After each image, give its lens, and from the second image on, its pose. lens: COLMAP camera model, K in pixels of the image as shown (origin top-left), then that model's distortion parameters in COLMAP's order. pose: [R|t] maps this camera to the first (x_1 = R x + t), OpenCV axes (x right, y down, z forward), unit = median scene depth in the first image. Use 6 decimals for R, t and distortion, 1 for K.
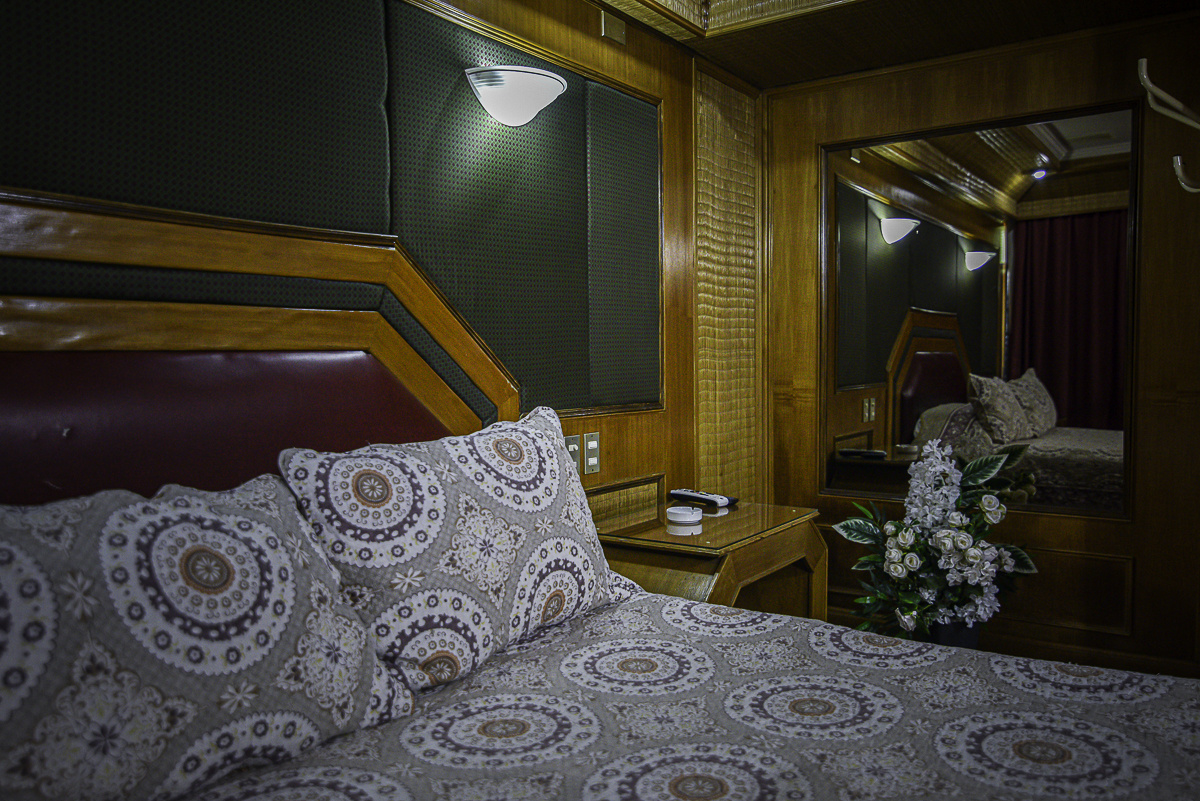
lens RADIAL K [[911.3, 0, 600.0], [0, 911.3, 400.5], [0, 0, 1]] dist [0.006957, 0.001136]
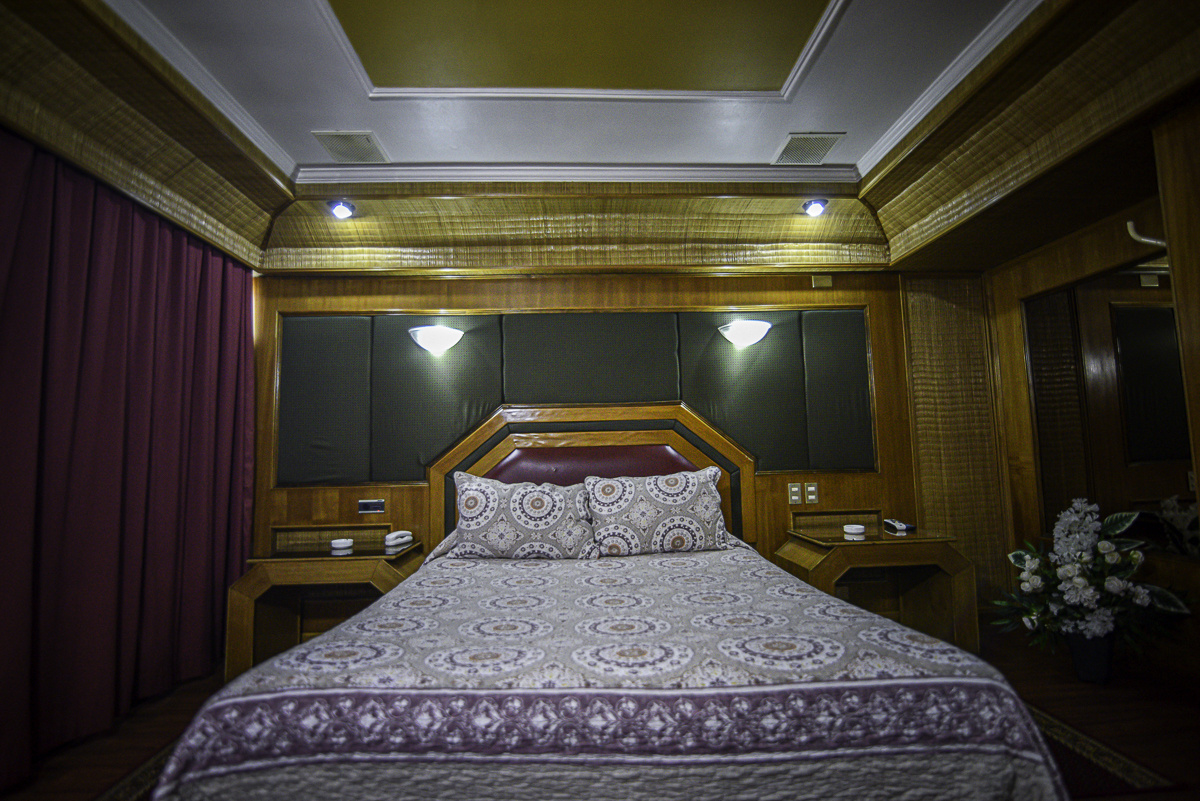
lens RADIAL K [[543.1, 0, 600.0], [0, 543.1, 400.5], [0, 0, 1]] dist [-0.021738, 0.000714]
pose [[0.605159, -0.082002, -0.791870, 0.866207], [-0.021598, 0.992624, -0.119297, 0.010605], [0.795812, 0.089296, 0.598924, -0.115592]]
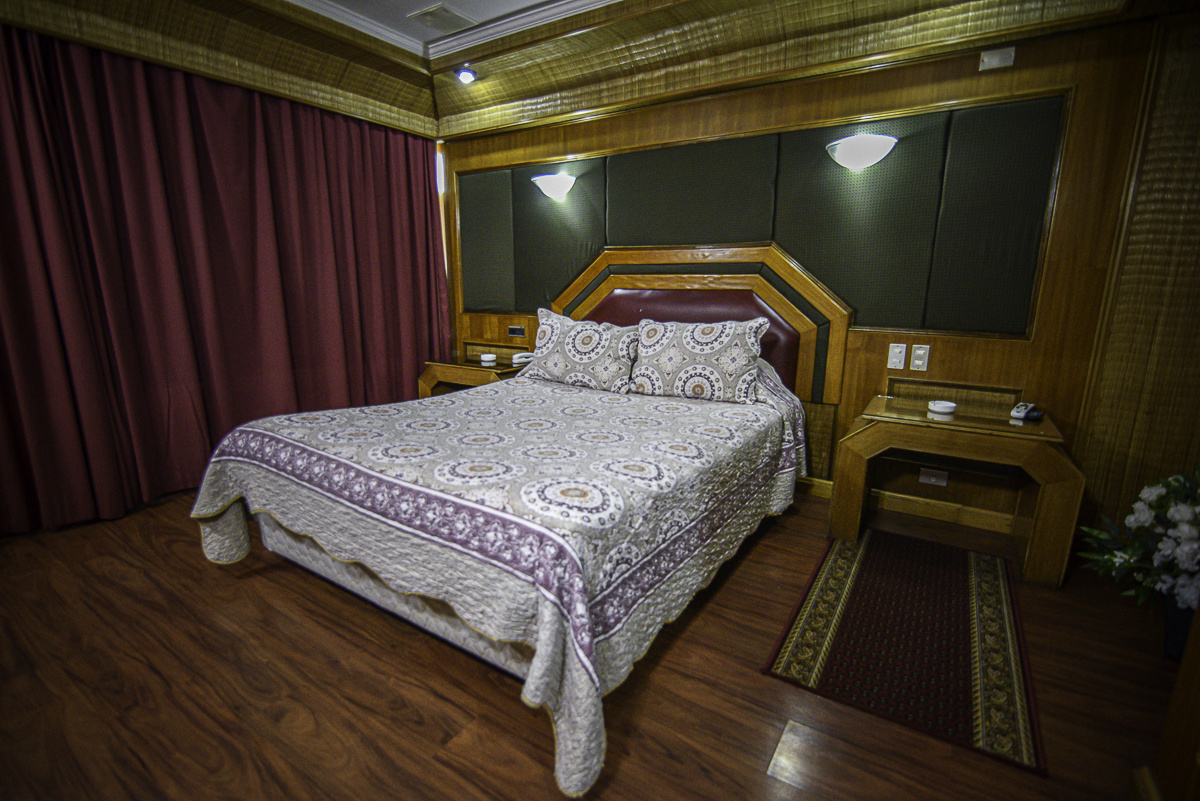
lens RADIAL K [[543.1, 0, 600.0], [0, 543.1, 400.5], [0, 0, 1]] dist [-0.021738, 0.000714]
pose [[0.044014, 0.221409, -0.974187, 1.200679], [-0.055488, 0.974169, 0.218898, -0.060829], [0.997489, 0.044421, 0.055163, 0.504356]]
